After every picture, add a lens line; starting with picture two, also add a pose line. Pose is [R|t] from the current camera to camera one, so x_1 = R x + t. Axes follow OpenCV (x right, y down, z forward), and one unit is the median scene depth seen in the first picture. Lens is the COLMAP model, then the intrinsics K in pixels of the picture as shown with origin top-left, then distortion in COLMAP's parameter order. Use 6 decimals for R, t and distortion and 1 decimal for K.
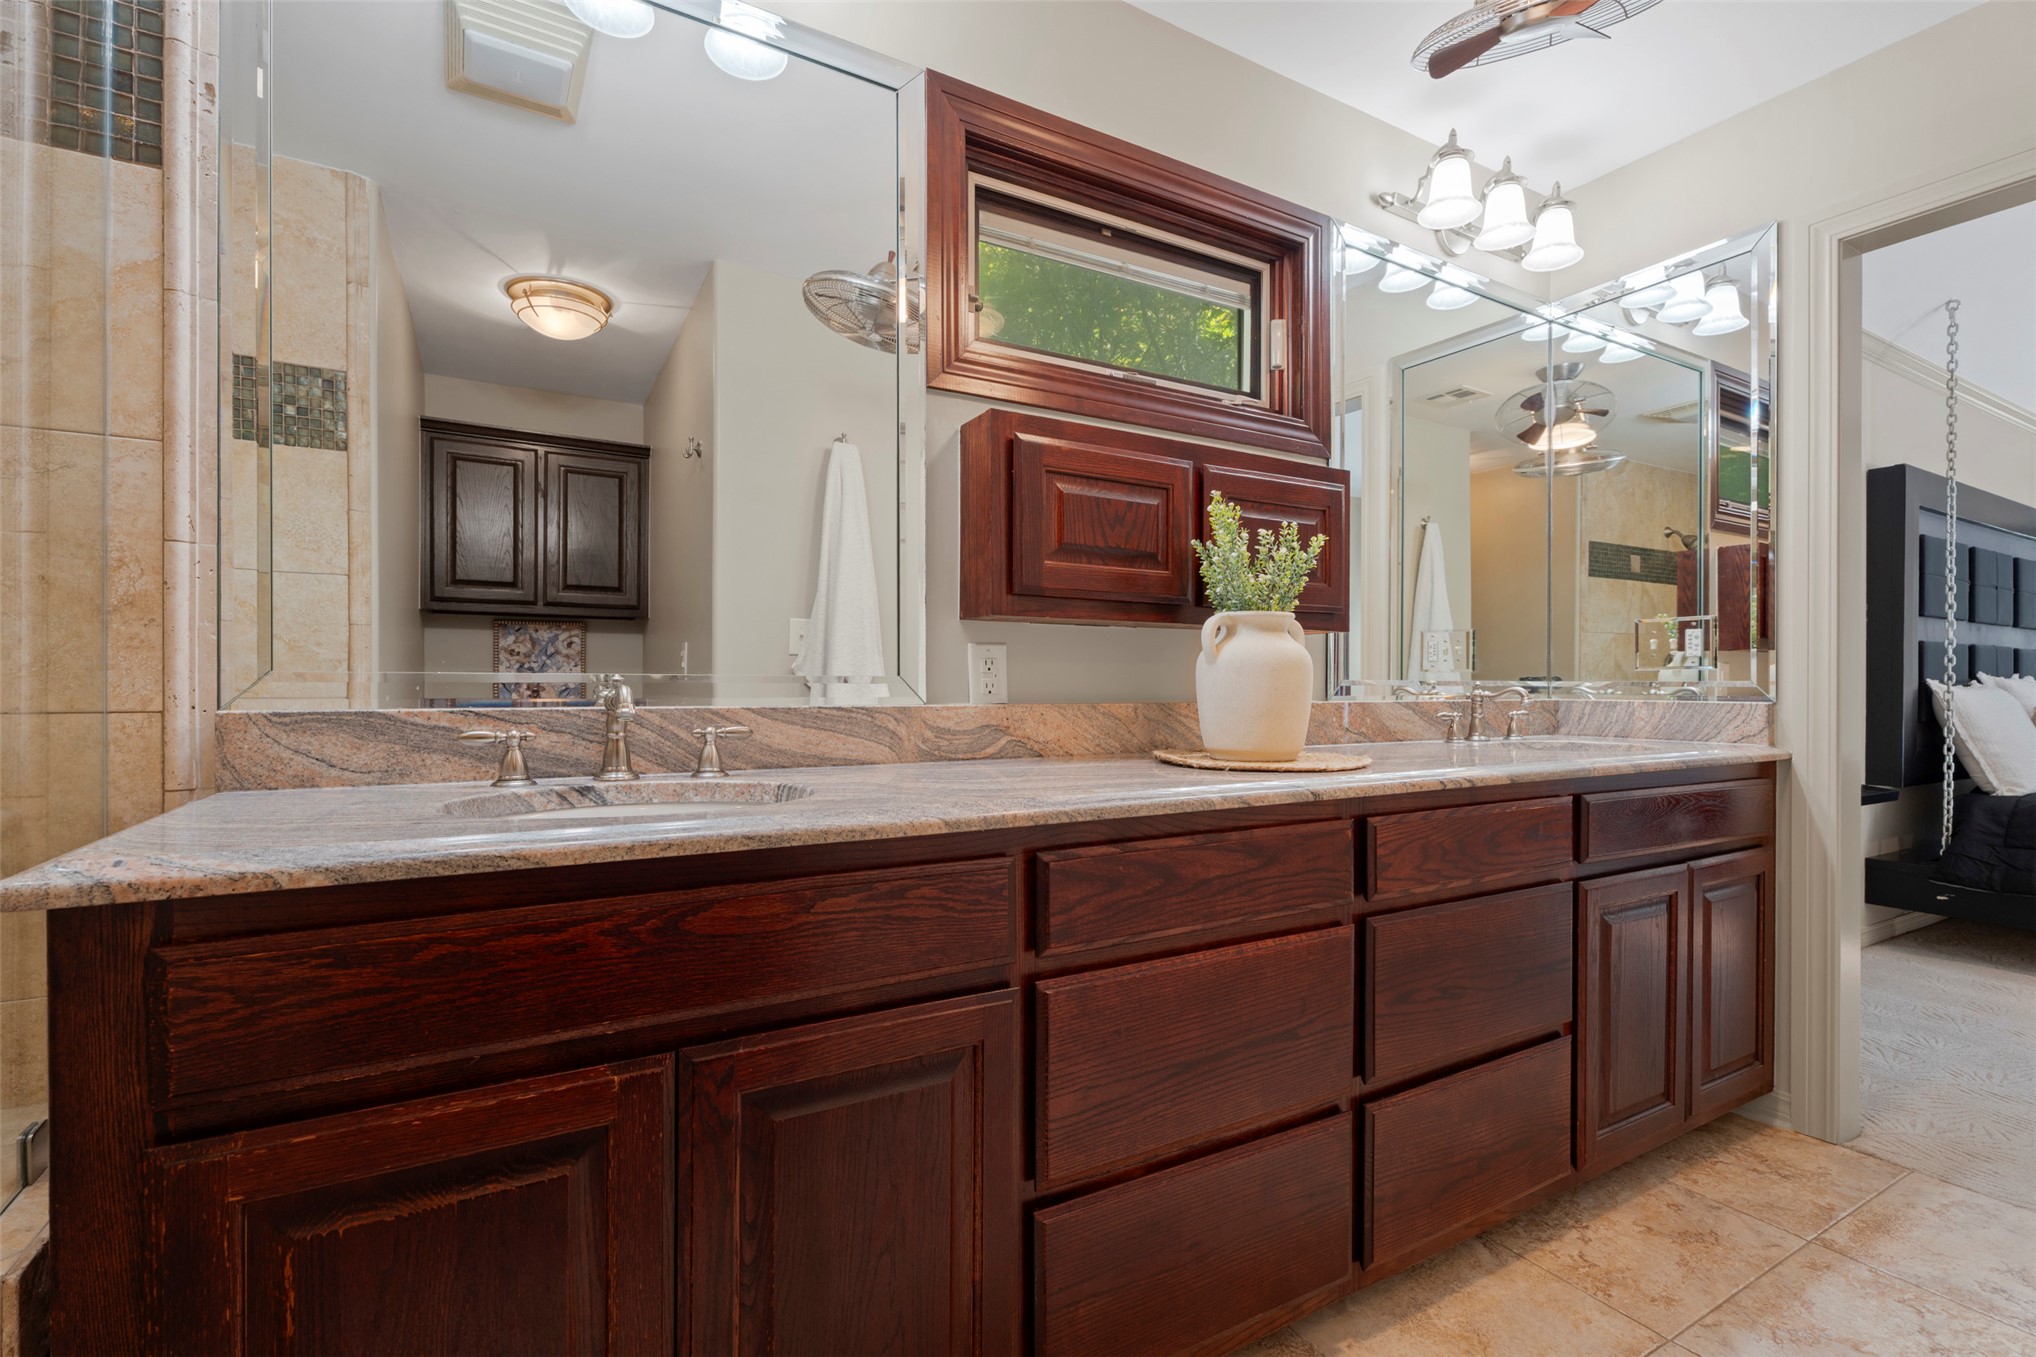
lens RADIAL K [[904.8, 0, 1010.3], [0, 904.8, 691.4], [0, 0, 1]] dist [0.004873, -0.003268]
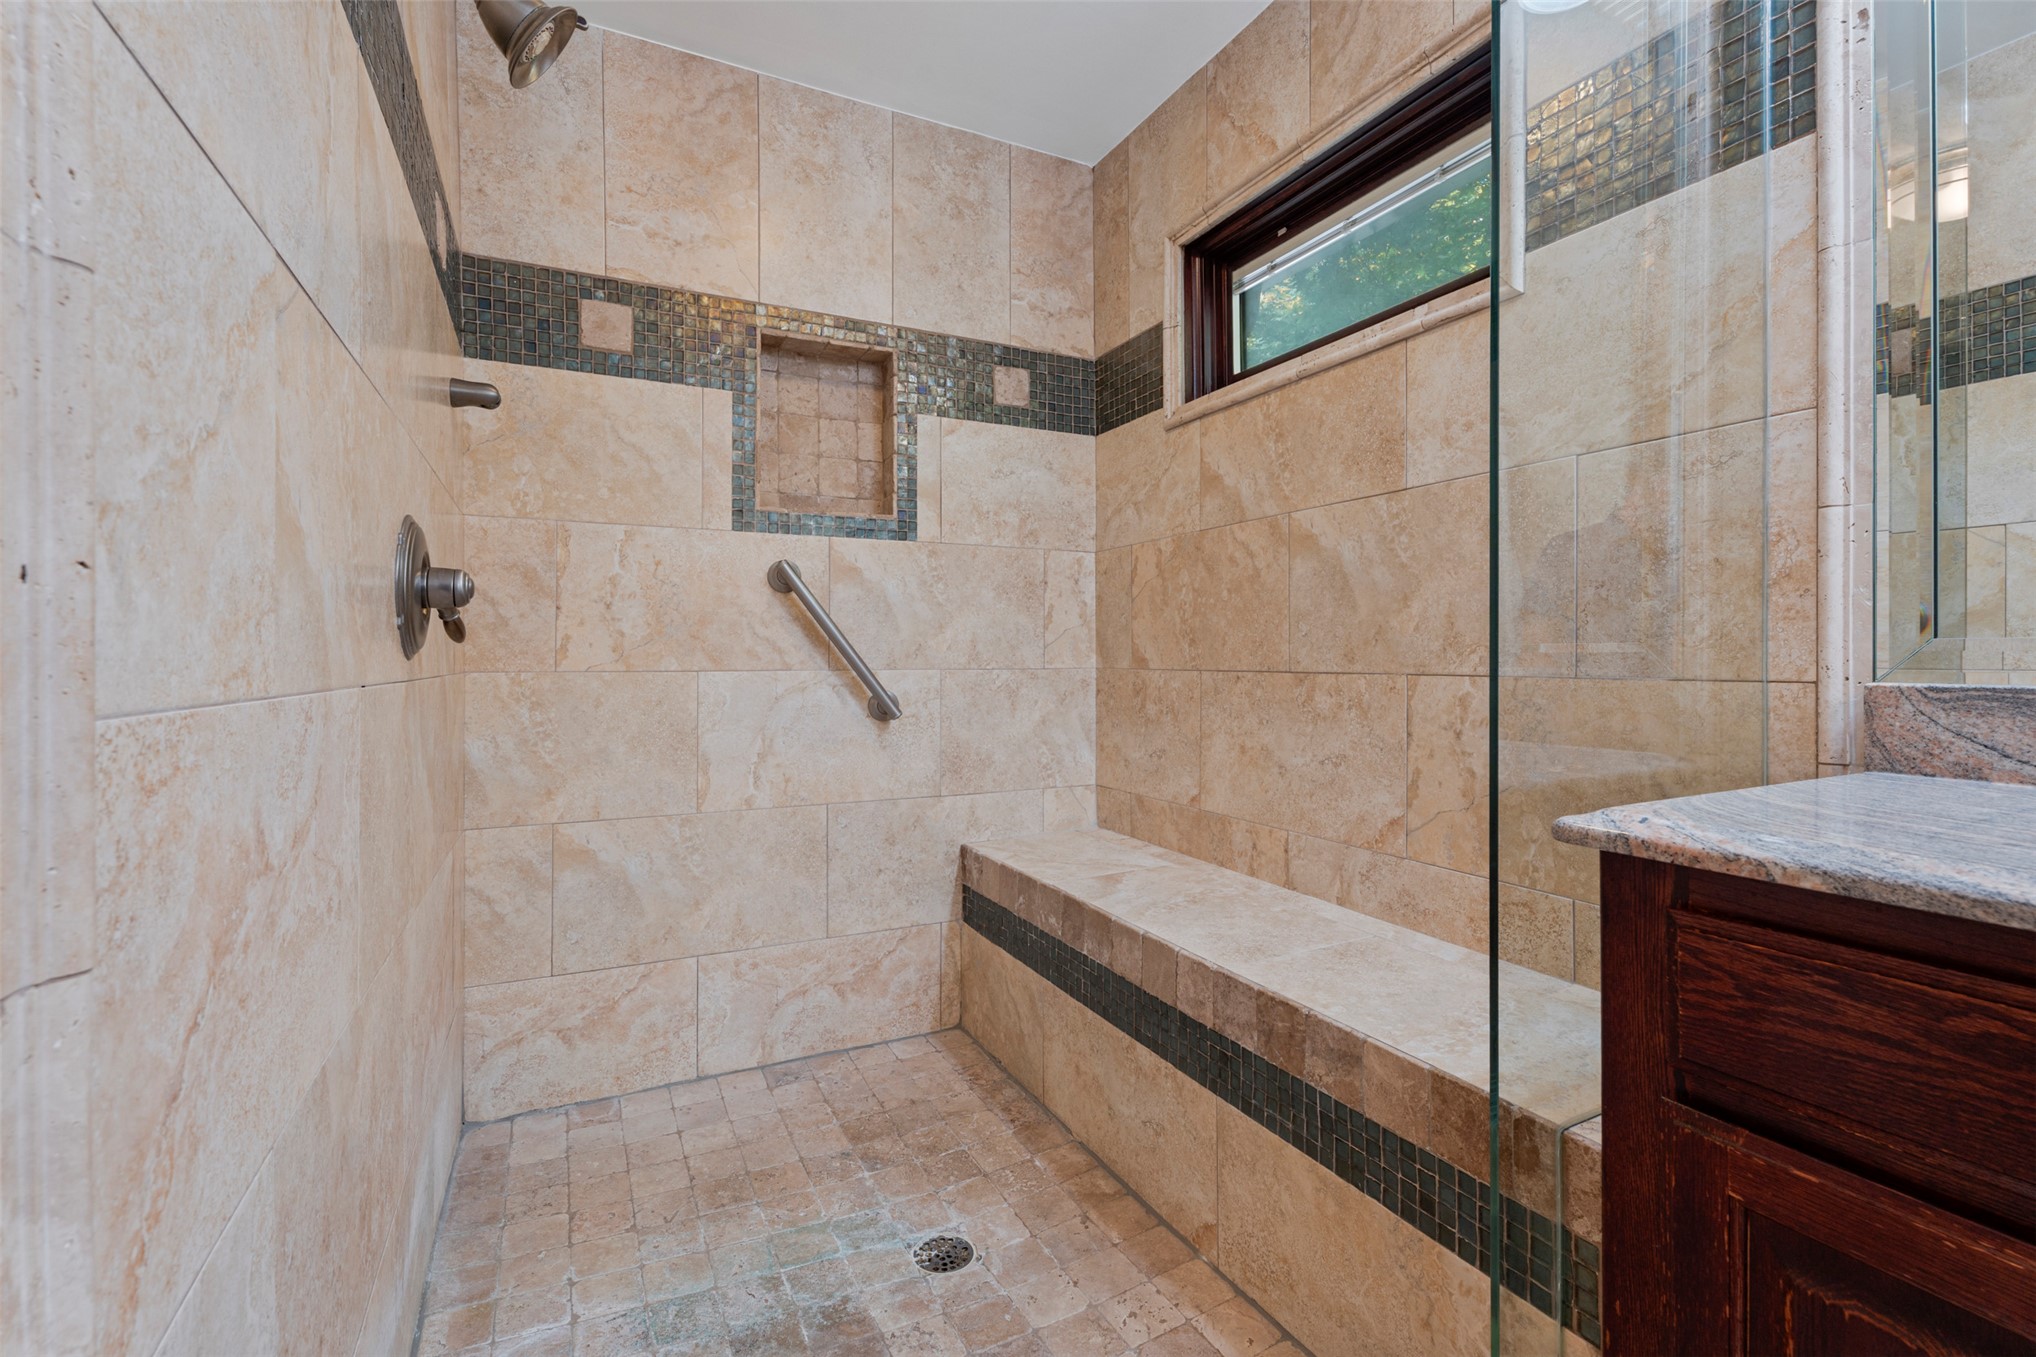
lens RADIAL K [[904.8, 0, 1041.4], [0, 904.8, 655.7], [0, 0, 1]] dist [0.004873, -0.003268]
pose [[-0.048588, -0.003426, -0.998813, 0.084450], [-0.000956, 0.999994, -0.003384, -0.002213], [0.998818, 0.000790, -0.048591, 0.200926]]
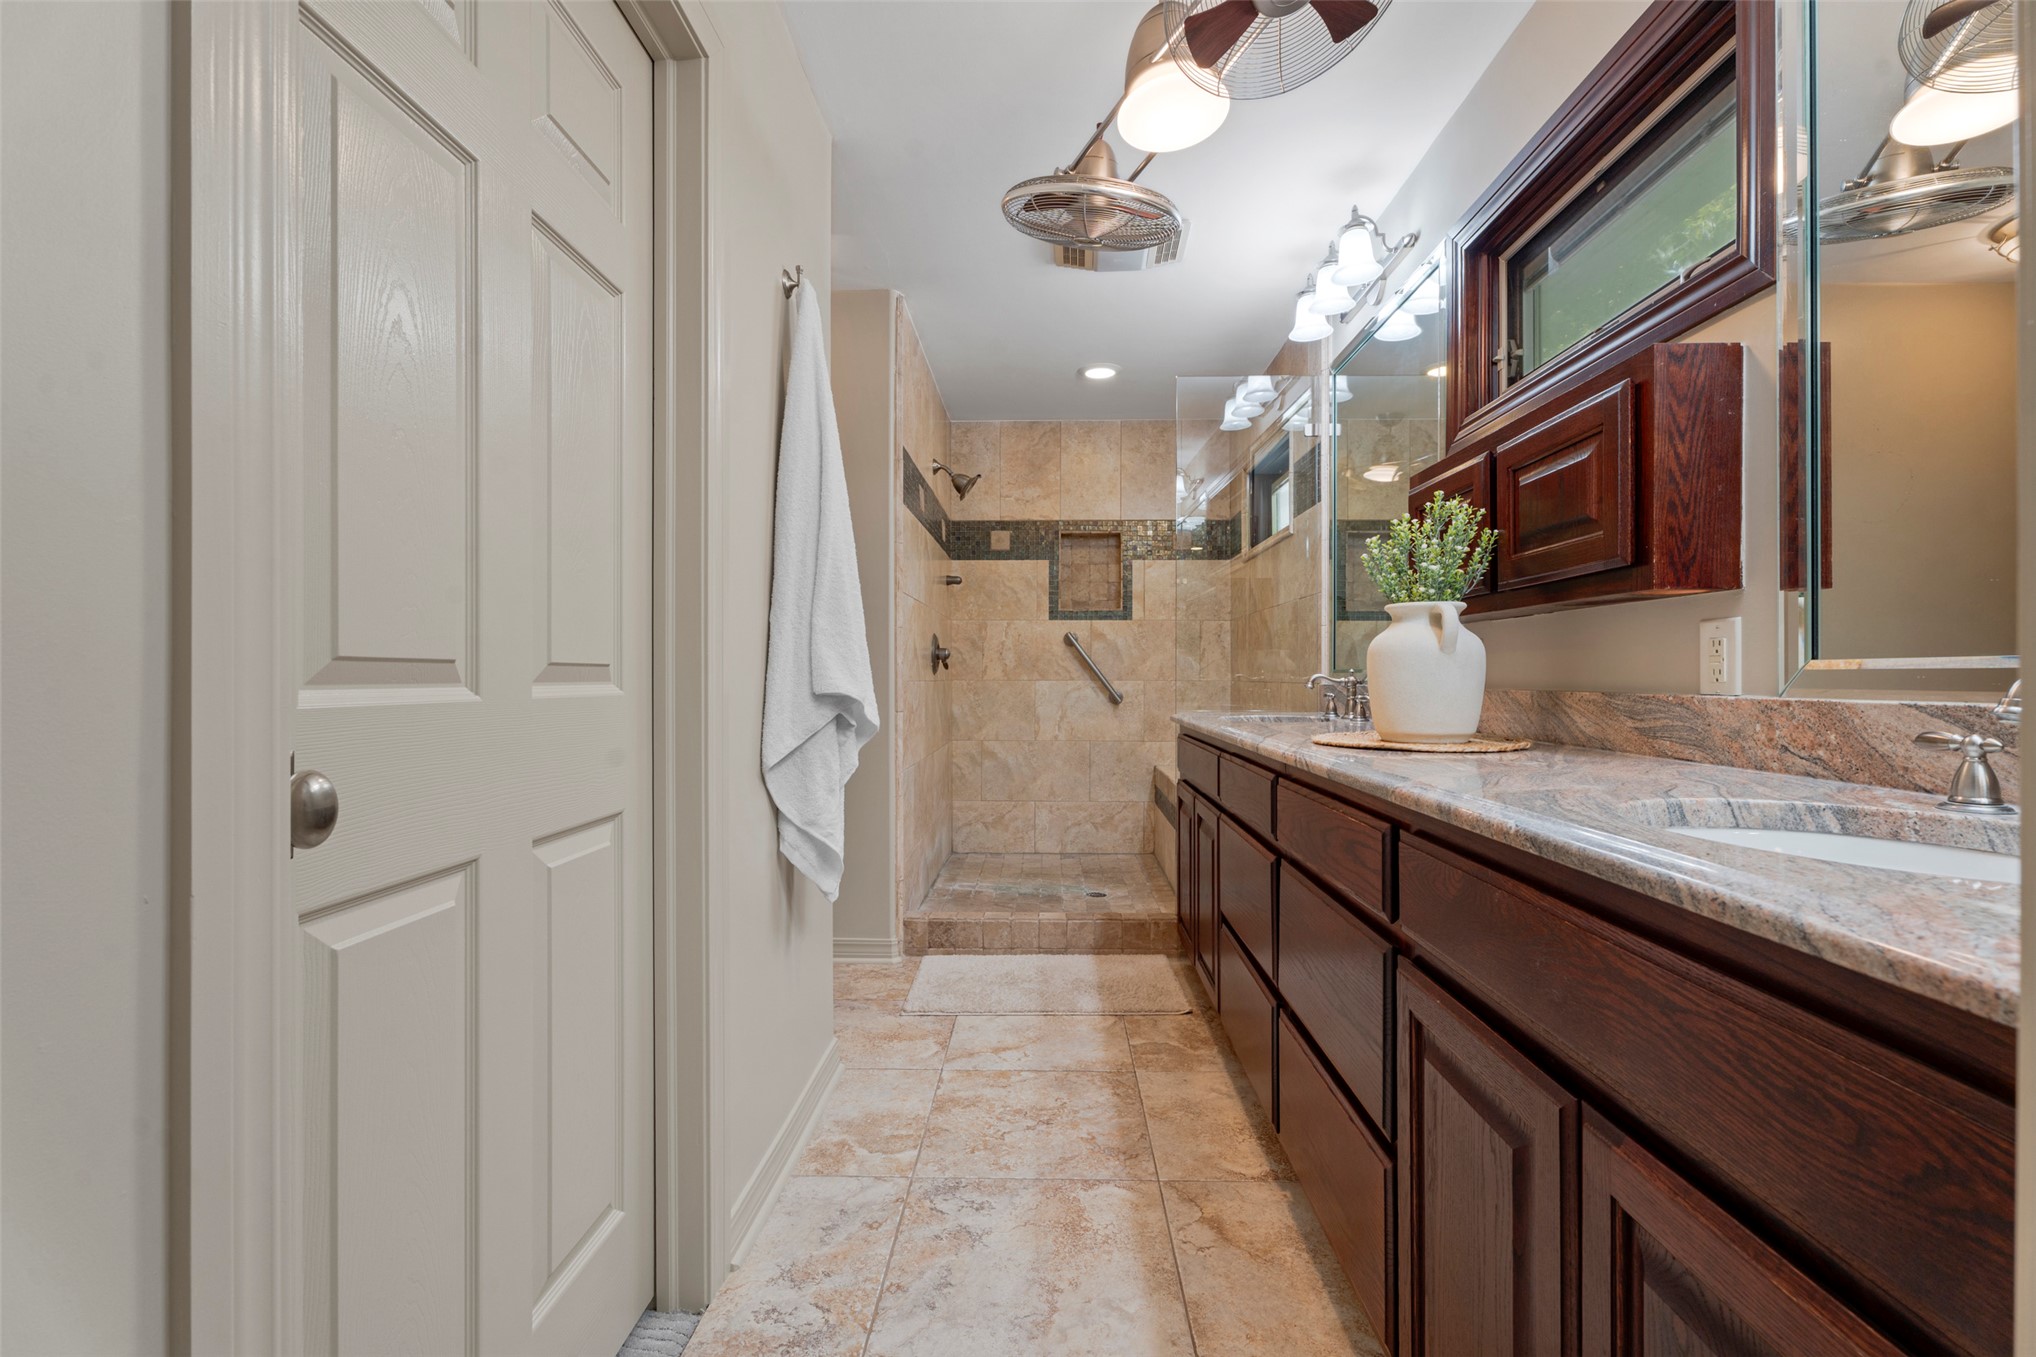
lens RADIAL K [[904.8, 0, 1022.9], [0, 904.8, 680.5], [0, 0, 1]] dist [0.004873, -0.003268]
pose [[-0.533397, 0.003115, -0.845859, 1.796959], [-0.004082, 0.999972, 0.006256, -0.003071], [0.845855, 0.006790, -0.533370, 1.533998]]
